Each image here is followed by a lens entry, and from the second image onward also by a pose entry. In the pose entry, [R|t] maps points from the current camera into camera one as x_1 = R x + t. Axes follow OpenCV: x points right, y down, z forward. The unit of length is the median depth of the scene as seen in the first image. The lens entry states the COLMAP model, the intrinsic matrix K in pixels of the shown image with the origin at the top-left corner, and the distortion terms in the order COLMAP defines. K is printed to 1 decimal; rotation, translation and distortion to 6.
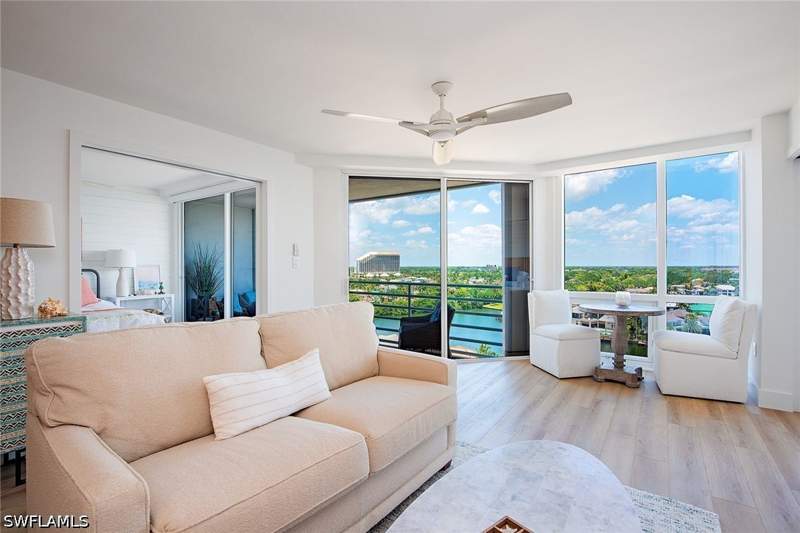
lens RADIAL K [[372.3, 0, 397.8], [0, 372.3, 250.0], [0, 0, 1]] dist [0.001495, 0.000016]
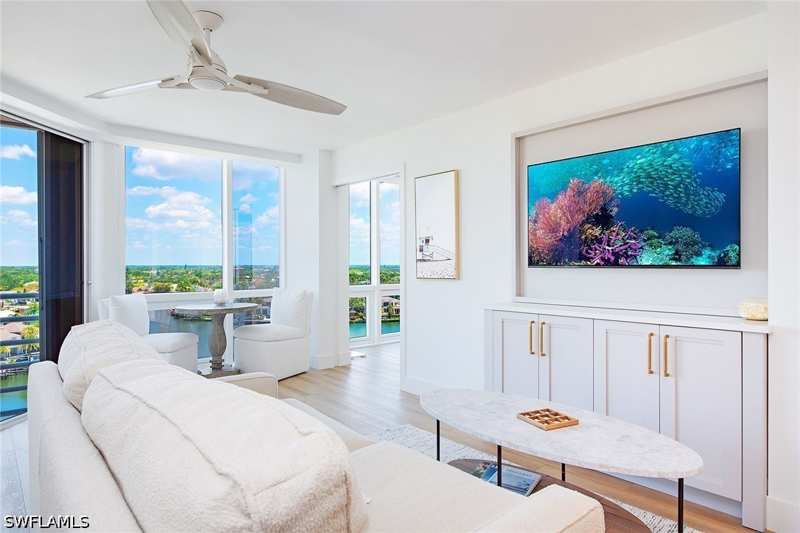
lens RADIAL K [[491.2, 0, 400.0], [0, 491.2, 266.5], [0, 0, 1]] dist [-0.028531, 0.000240]
pose [[0.192442, -0.003940, 0.981301, -0.778007], [-0.037143, 0.999246, 0.011296, 0.024776], [-0.980605, -0.038622, 0.192150, 0.452859]]
